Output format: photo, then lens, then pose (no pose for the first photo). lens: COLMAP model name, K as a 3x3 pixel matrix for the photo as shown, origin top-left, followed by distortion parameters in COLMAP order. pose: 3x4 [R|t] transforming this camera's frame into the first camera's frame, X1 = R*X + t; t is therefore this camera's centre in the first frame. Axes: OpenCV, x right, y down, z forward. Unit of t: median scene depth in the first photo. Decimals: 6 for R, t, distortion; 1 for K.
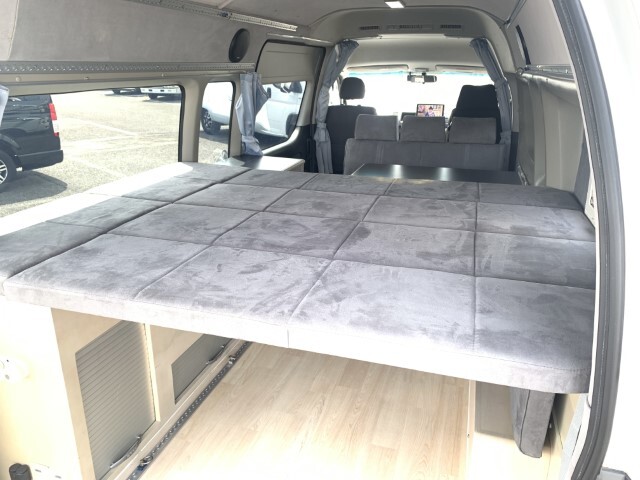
lens RADIAL K [[496.3, 0, 317.1], [0, 496.3, 238.9], [0, 0, 1]] dist [0.007867, -0.005734]
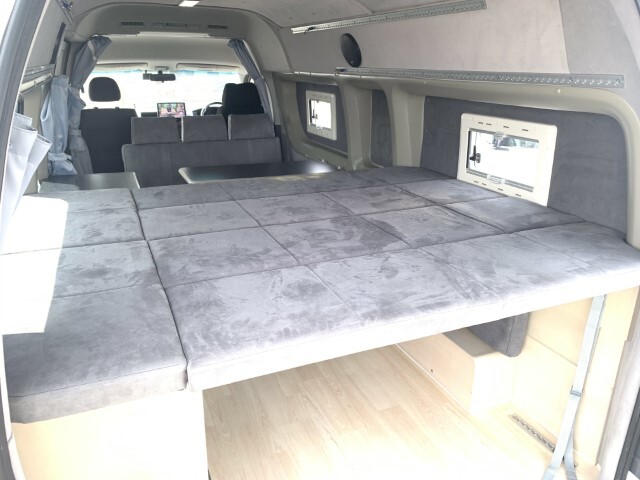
lens RADIAL K [[496.3, 0, 317.1], [0, 496.3, 238.9], [0, 0, 1]] dist [0.007867, -0.005734]
pose [[0.757926, -0.214697, 0.615997, -0.472752], [0.207258, 0.974615, 0.084677, -0.068776], [-0.618540, 0.063492, 0.783184, 0.146345]]
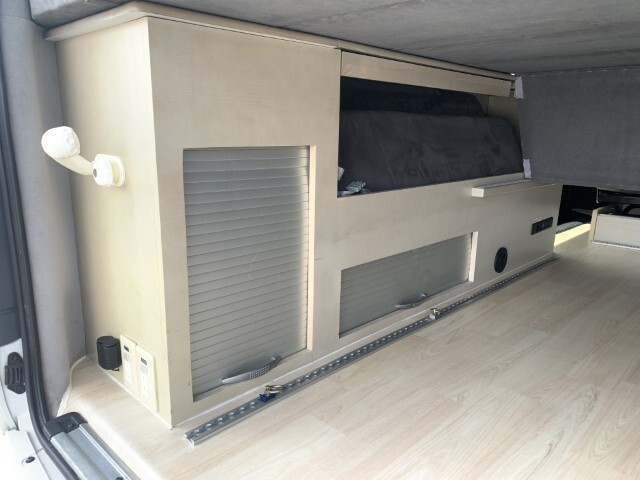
lens RADIAL K [[496.3, 0, 317.1], [0, 496.3, 238.9], [0, 0, 1]] dist [0.007867, -0.005734]
pose [[0.893894, 0.115593, -0.433119, -0.037667], [-0.165062, 0.983173, -0.078269, 0.223221], [0.416783, 0.141455, 0.897932, 0.328934]]
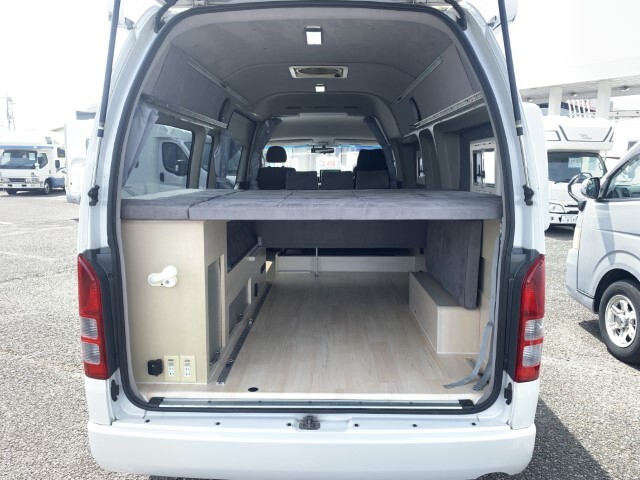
lens RADIAL K [[496.3, 0, 317.1], [0, 496.3, 238.9], [0, 0, 1]] dist [0.007867, -0.005734]
pose [[0.960821, -0.043951, 0.273662, -0.357700], [0.095366, 0.979485, -0.177521, 0.281707], [-0.260245, 0.196664, 0.945302, -0.370598]]
